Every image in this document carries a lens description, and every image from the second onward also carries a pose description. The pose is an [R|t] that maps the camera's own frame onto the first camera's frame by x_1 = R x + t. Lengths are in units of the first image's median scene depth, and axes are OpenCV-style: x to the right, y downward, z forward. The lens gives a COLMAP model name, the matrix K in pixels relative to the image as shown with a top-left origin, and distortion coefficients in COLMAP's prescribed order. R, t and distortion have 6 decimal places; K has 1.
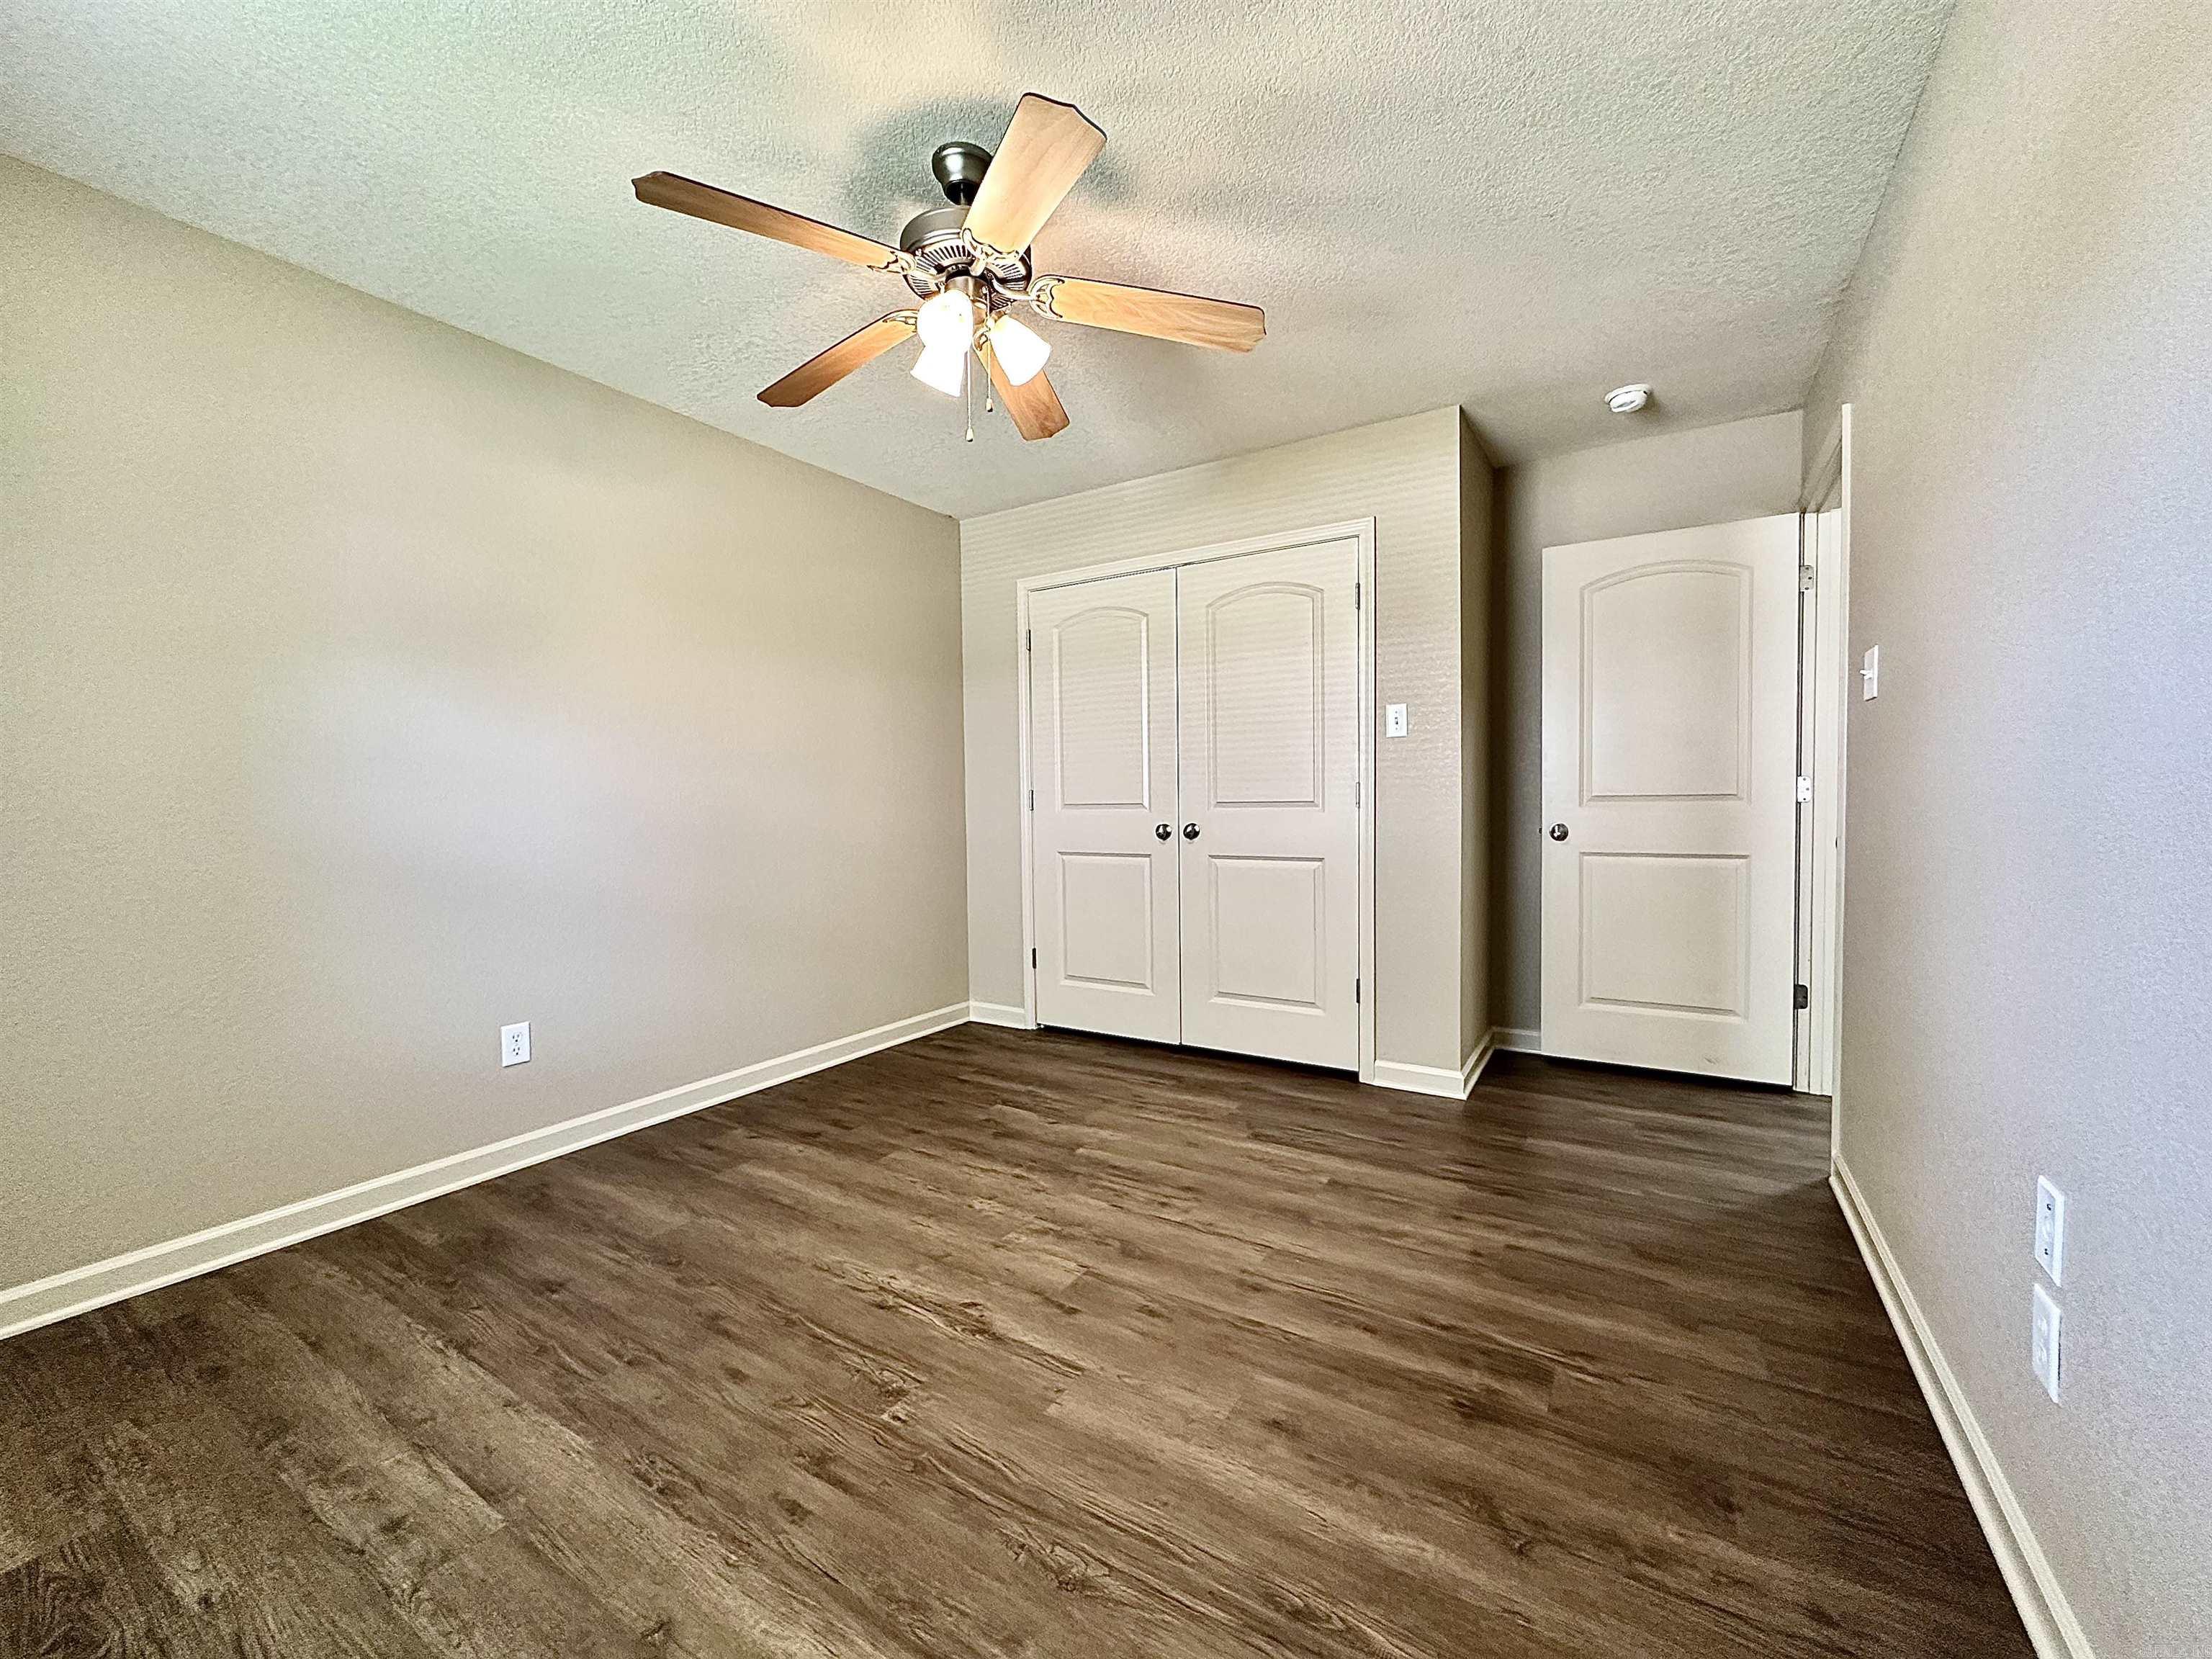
lens RADIAL K [[883.3, 0, 1105.7], [0, 883.3, 827.4], [0, 0, 1]] dist [-0.003068, 0.000396]
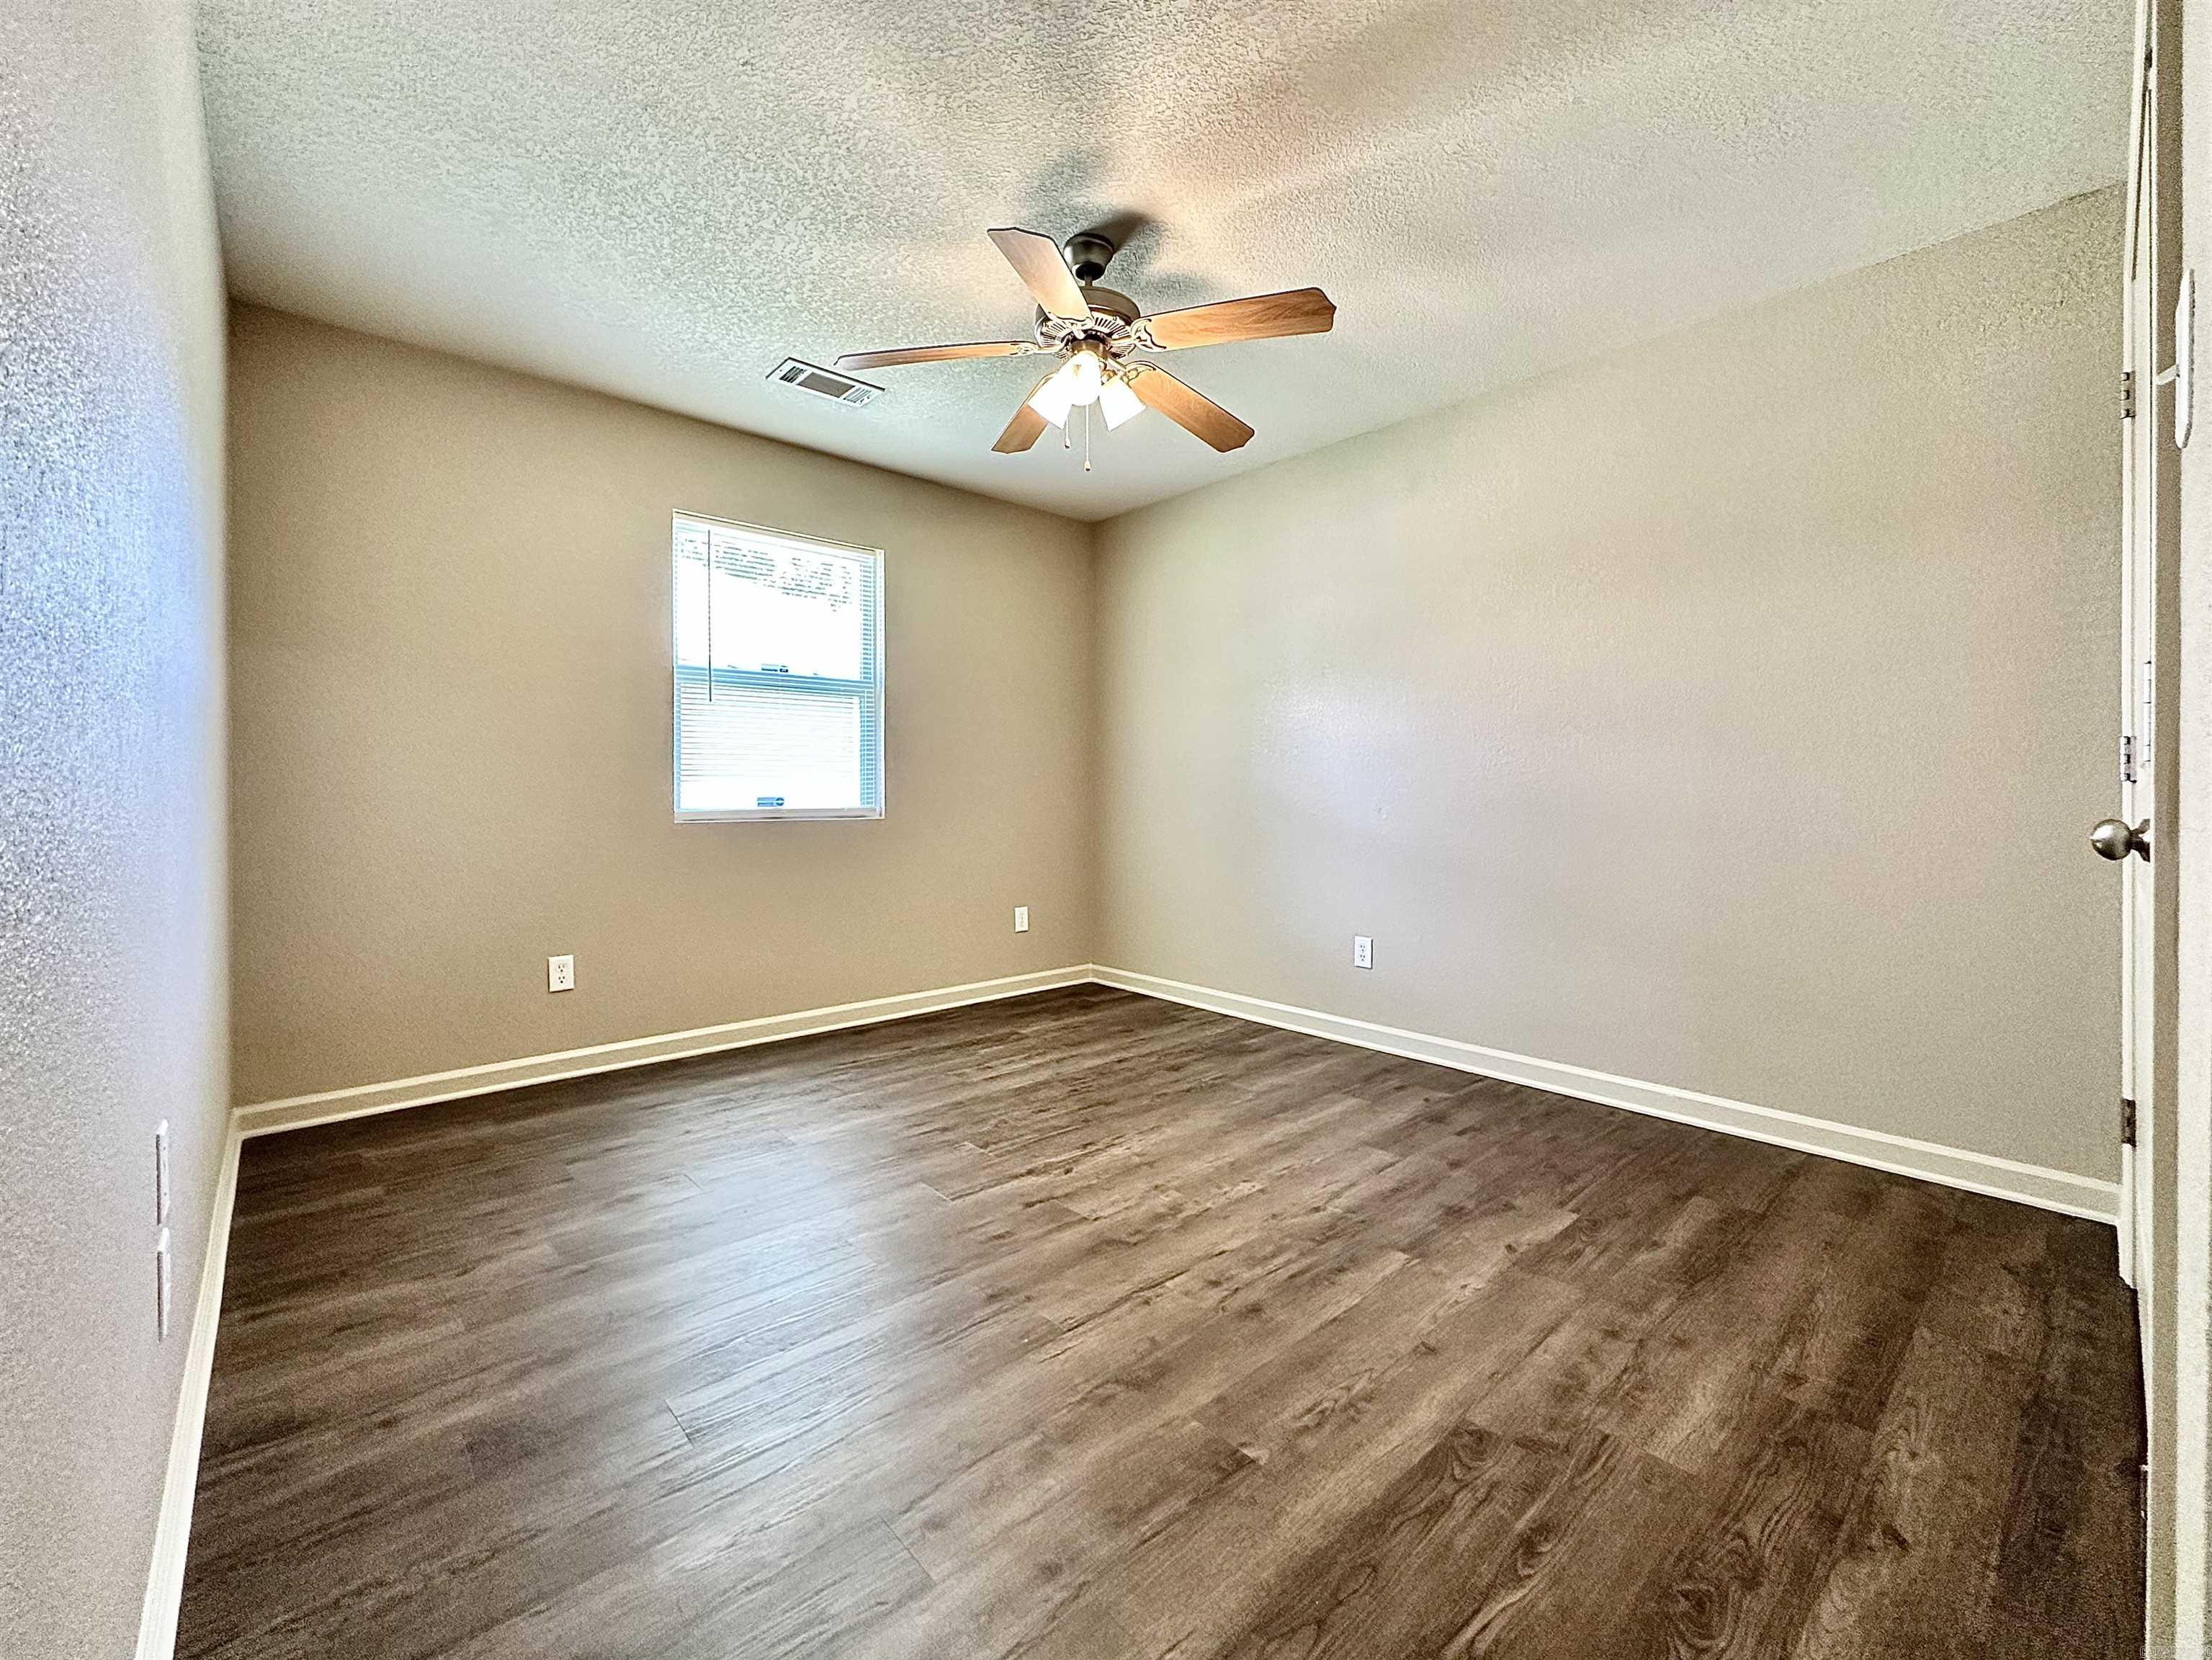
lens RADIAL K [[883.5, 0, 1105.7], [0, 883.5, 827.9], [0, 0, 1]] dist [-0.003068, 0.000396]
pose [[-0.263271, 0.050859, -0.963381, 0.791117], [-0.027681, 0.997800, 0.060240, -0.018300], [0.964325, 0.042527, -0.261284, 1.054508]]
